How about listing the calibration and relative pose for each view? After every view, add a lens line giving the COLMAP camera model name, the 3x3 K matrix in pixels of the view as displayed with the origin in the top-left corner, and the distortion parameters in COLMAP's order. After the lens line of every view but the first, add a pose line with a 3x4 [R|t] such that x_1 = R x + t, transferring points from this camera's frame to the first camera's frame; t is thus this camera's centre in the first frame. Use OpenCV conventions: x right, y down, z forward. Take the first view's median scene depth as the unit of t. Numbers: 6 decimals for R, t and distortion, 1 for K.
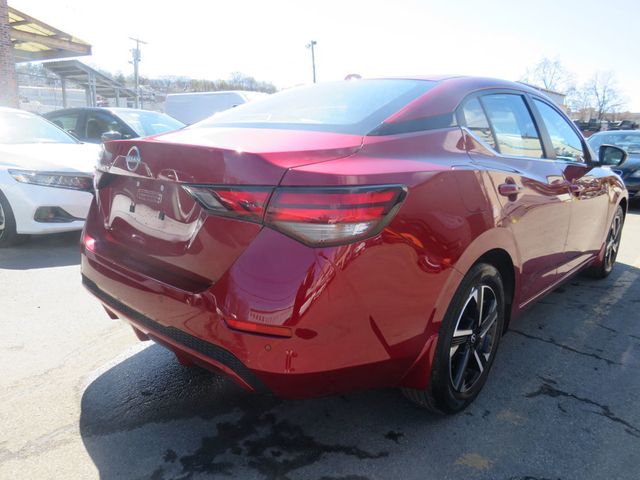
lens RADIAL K [[449.4, 0, 311.0], [0, 449.4, 253.1], [0, 0, 1]] dist [-0.058822, 0.027798]
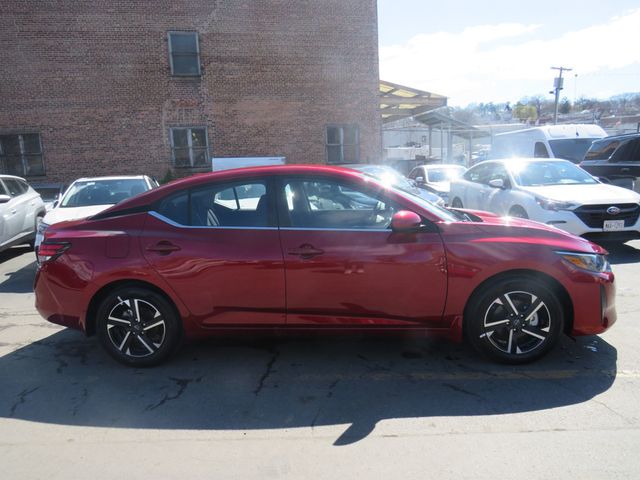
lens RADIAL K [[449.4, 0, 311.0], [0, 449.4, 253.1], [0, 0, 1]] dist [-0.058822, 0.027798]
pose [[0.638498, 0.080592, -0.765392, 0.210447], [-0.131816, 0.991259, -0.005587, -0.018930], [0.758251, 0.104458, 0.643540, 0.032249]]
